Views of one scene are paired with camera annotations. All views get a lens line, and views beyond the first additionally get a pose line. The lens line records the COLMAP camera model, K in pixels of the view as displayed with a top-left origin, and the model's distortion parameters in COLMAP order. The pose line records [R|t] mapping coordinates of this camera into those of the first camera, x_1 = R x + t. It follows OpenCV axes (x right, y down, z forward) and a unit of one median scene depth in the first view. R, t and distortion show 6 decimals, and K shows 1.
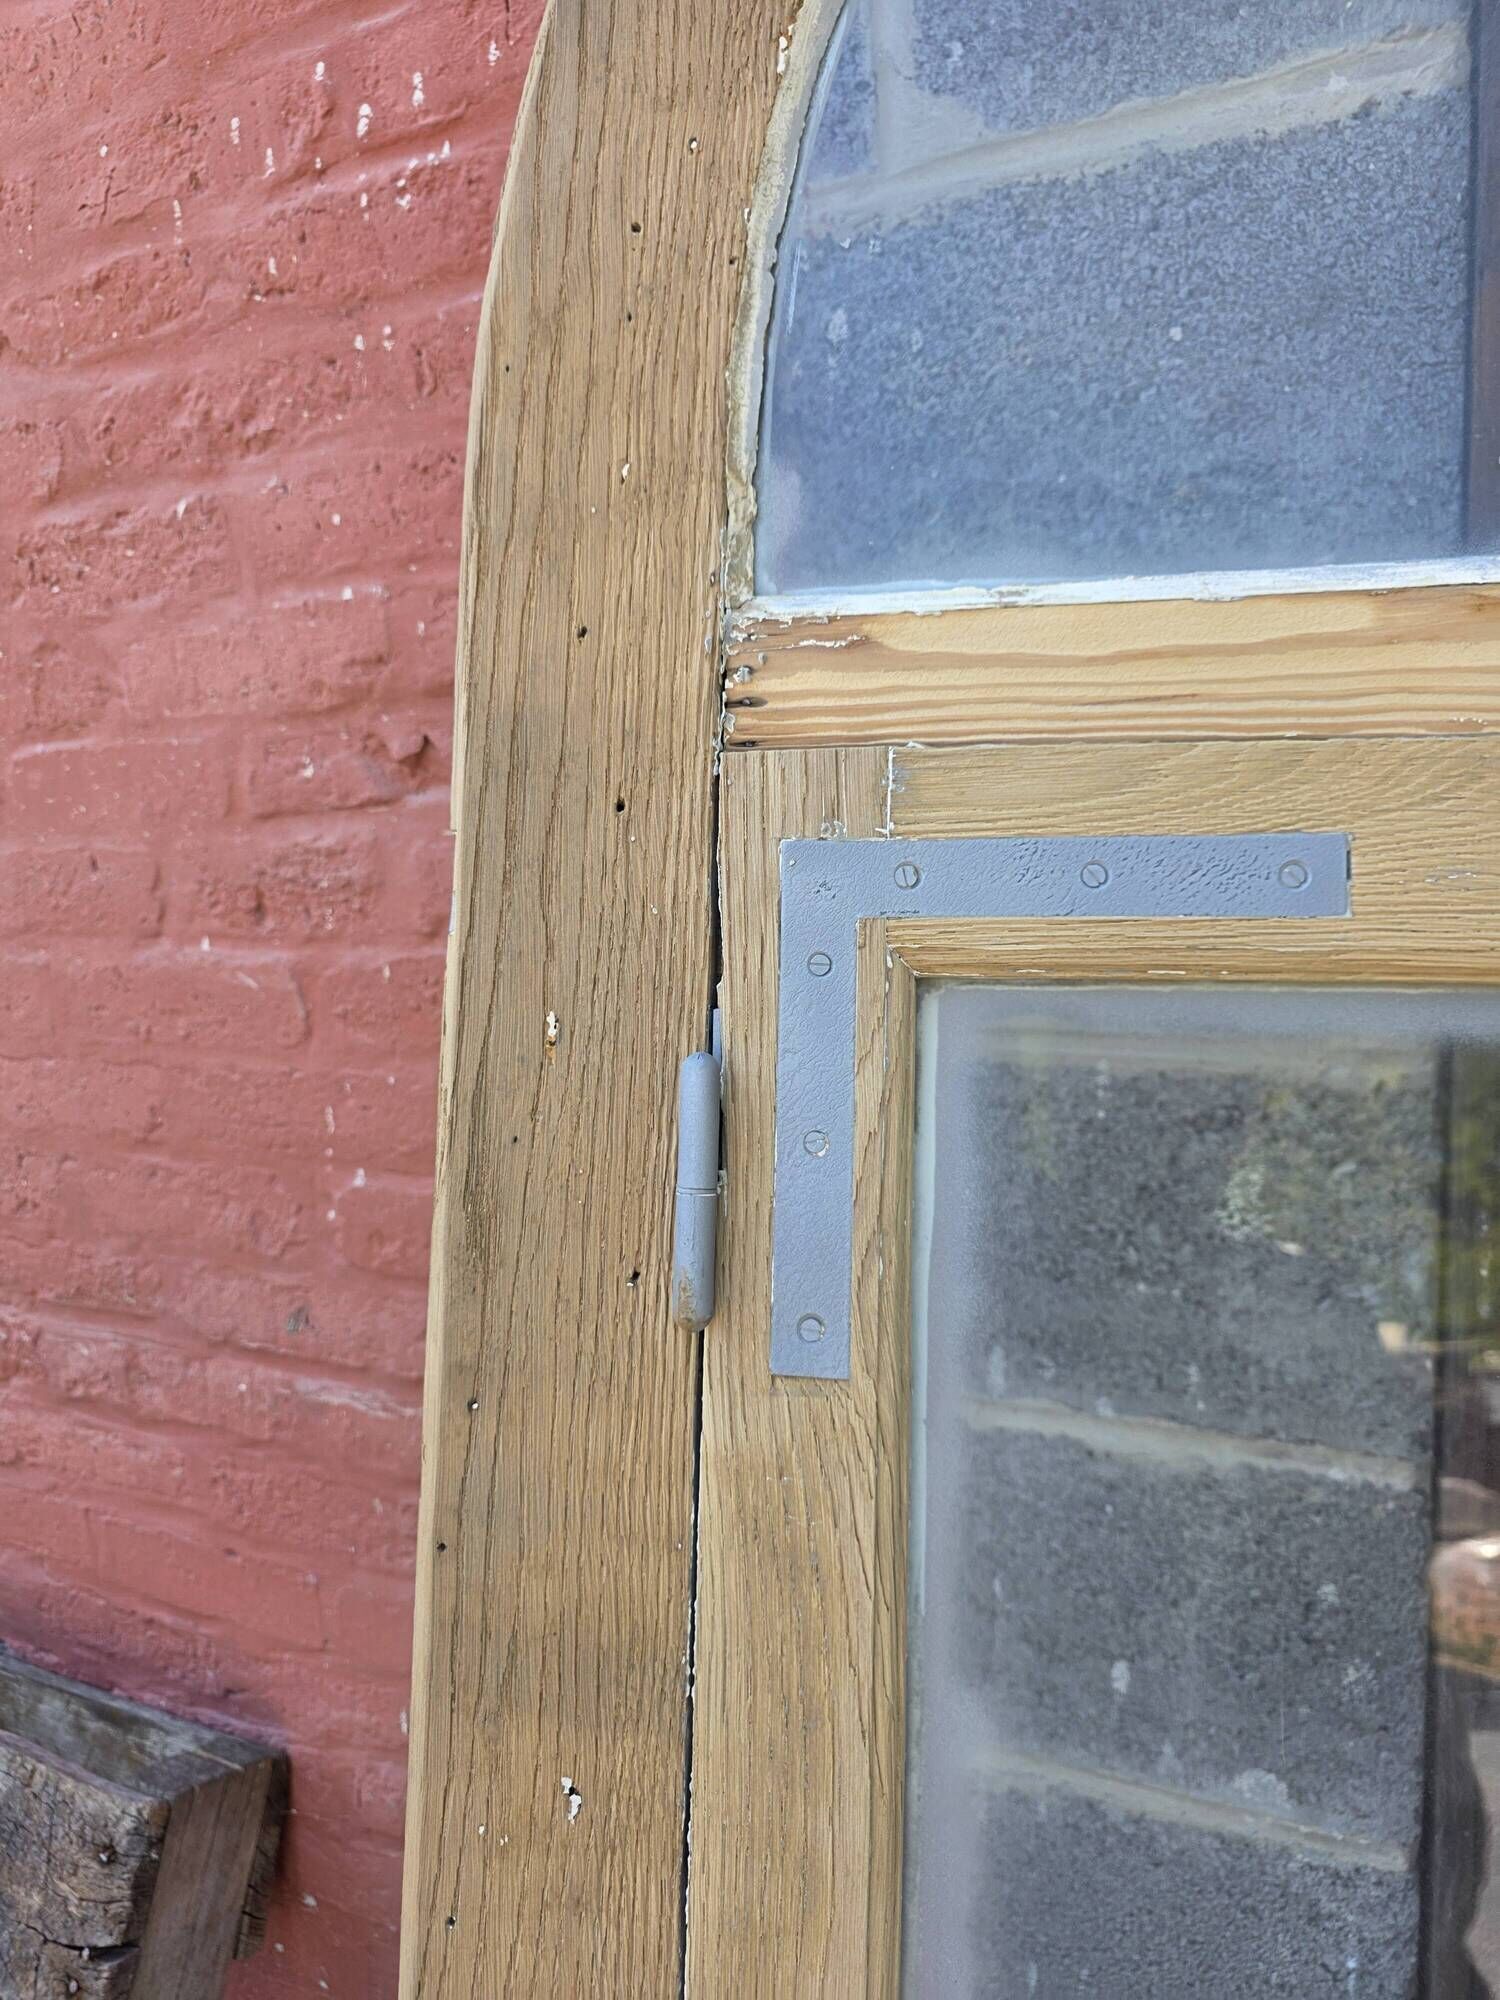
lens RADIAL K [[1348.0, 0, 744.7], [0, 1348.0, 981.1], [0, 0, 1]] dist [0.035560, -0.025901]
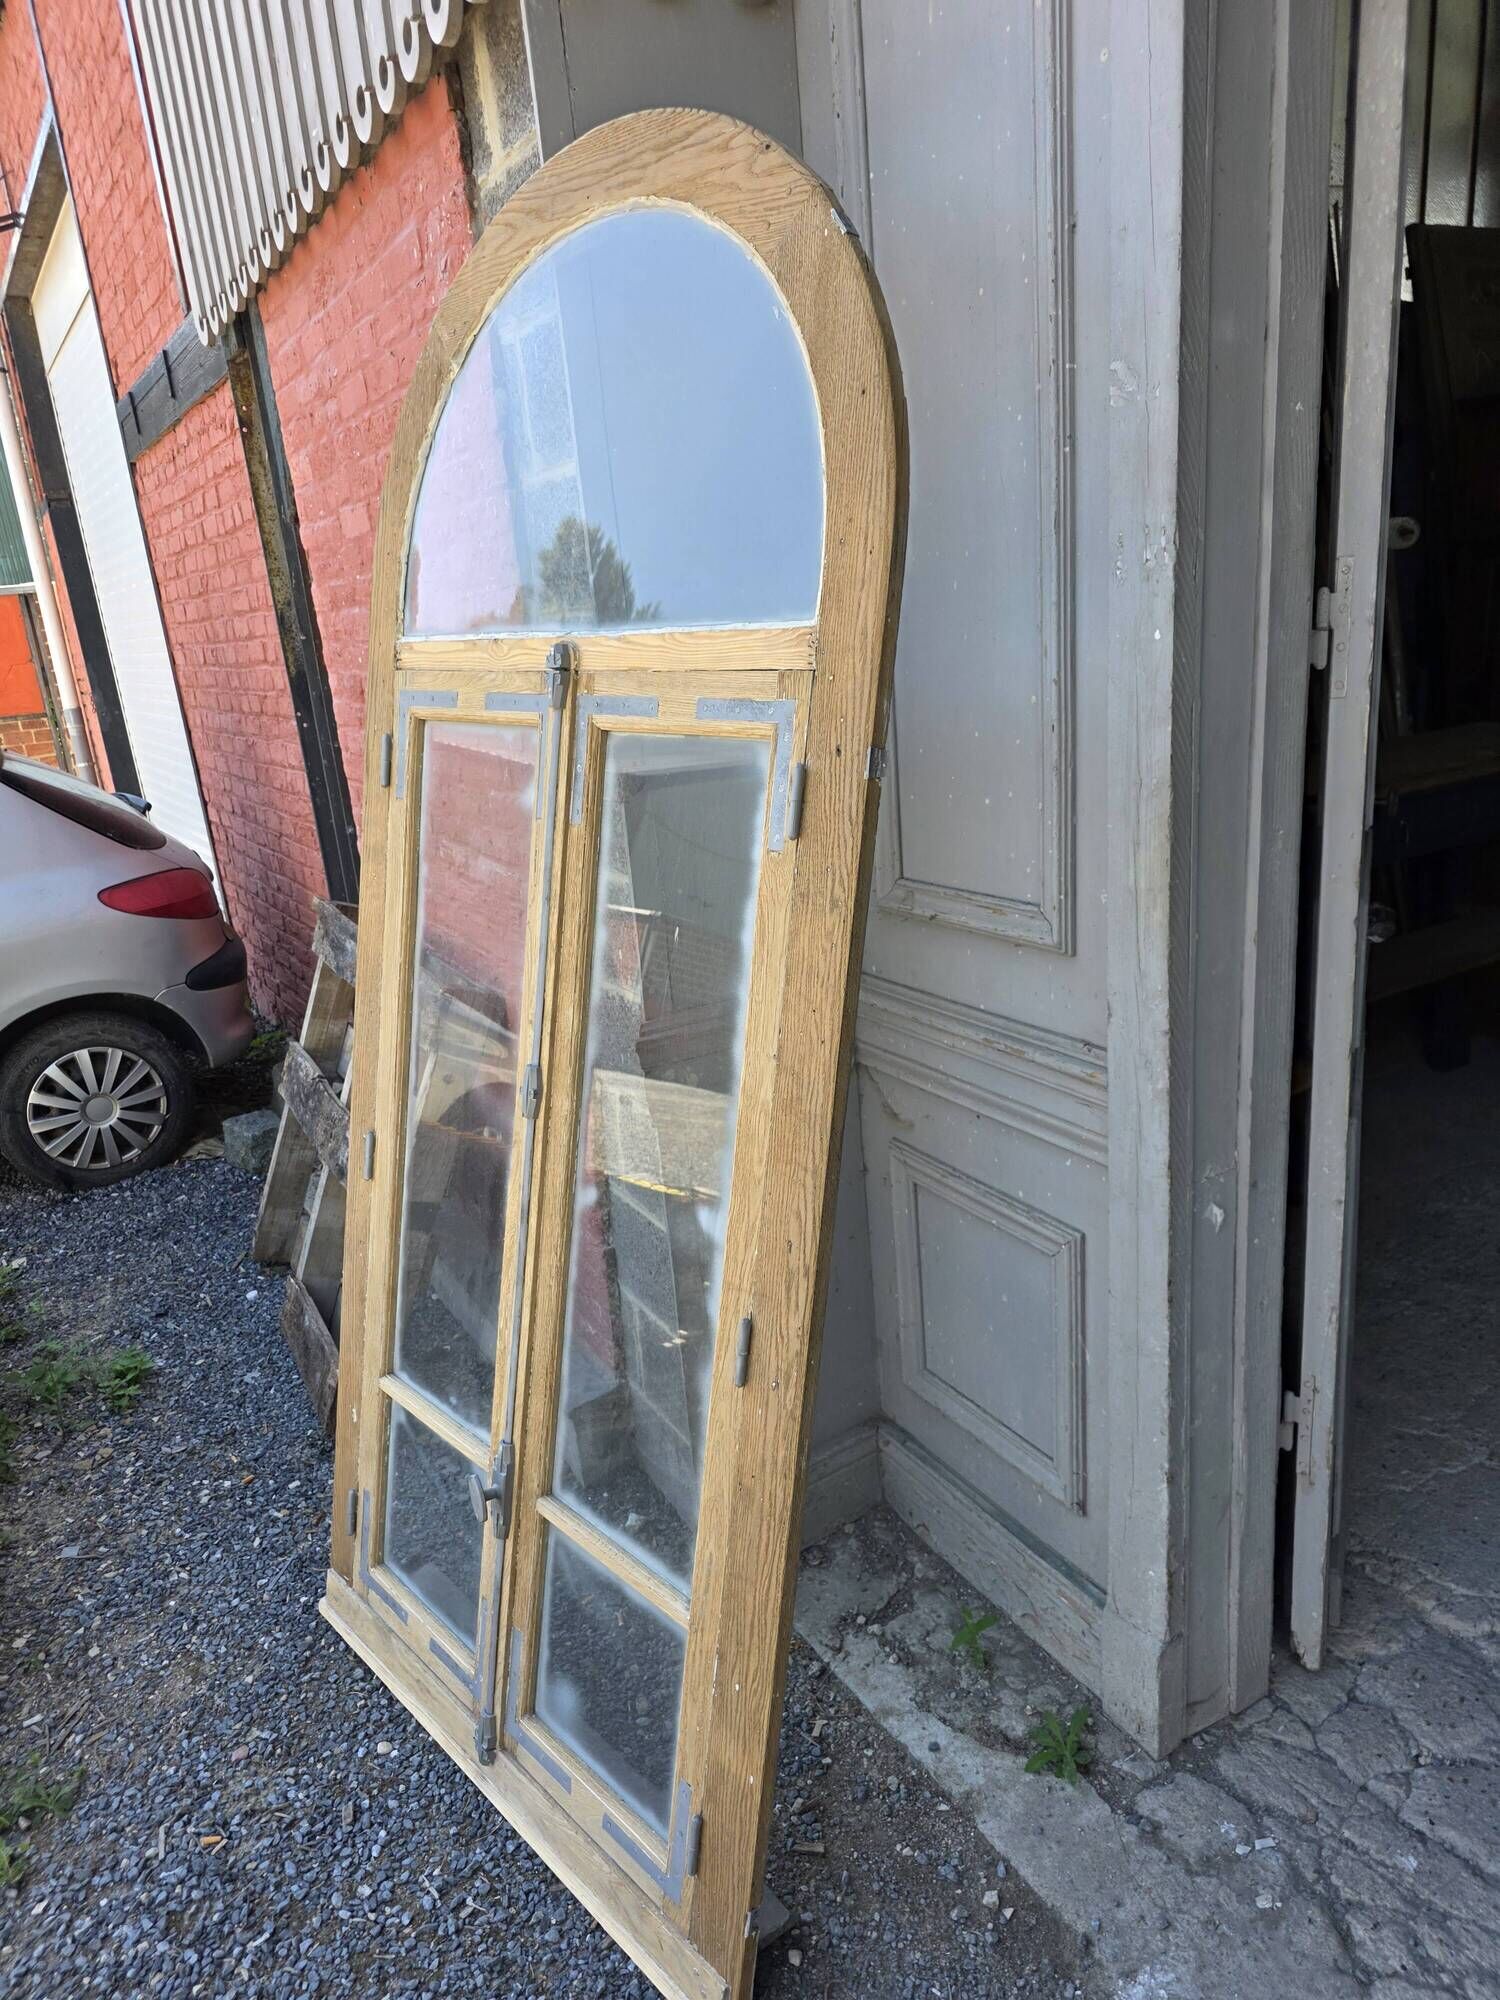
lens RADIAL K [[1348.0, 0, 734.7], [0, 1348.0, 1016.1], [0, 0, 1]] dist [0.035560, -0.025901]
pose [[0.814865, 0.143586, -0.561586, 2.406418], [-0.033598, 0.978905, 0.201536, 0.013001], [0.578677, -0.145356, 0.802499, -1.468382]]
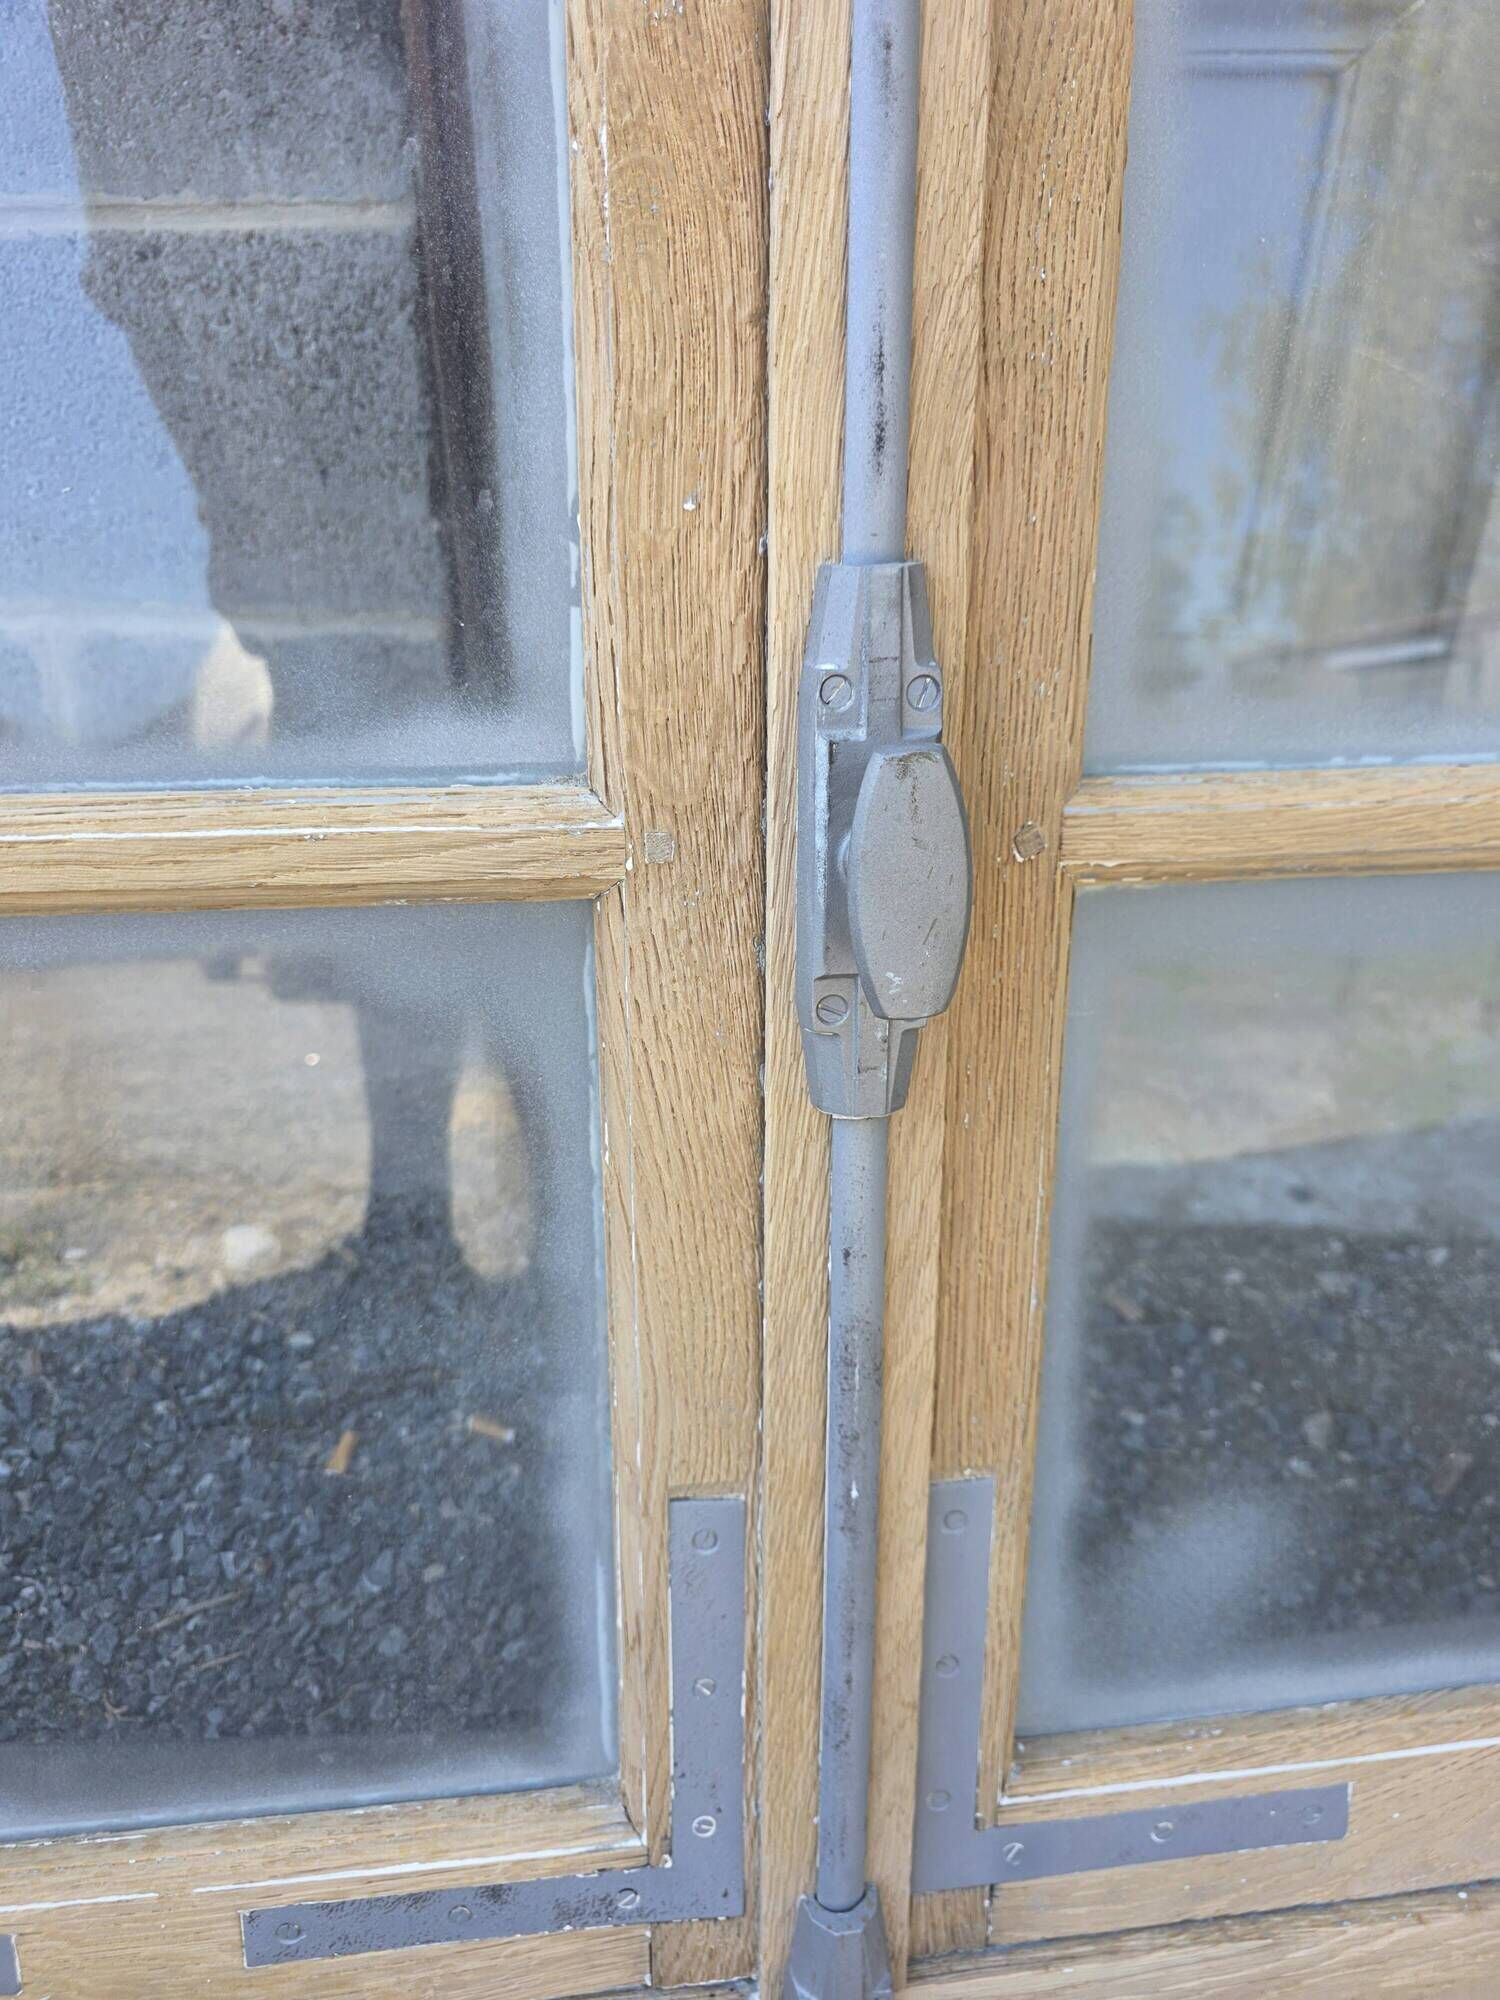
lens RADIAL K [[1348.0, 0, 737.6], [0, 1348.0, 949.2], [0, 0, 1]] dist [0.035560, -0.025901]
pose [[0.946223, -0.112494, 0.303328, 0.372701], [0.004278, 0.941866, 0.335961, 1.417693], [-0.323488, -0.316596, 0.891696, -0.087949]]
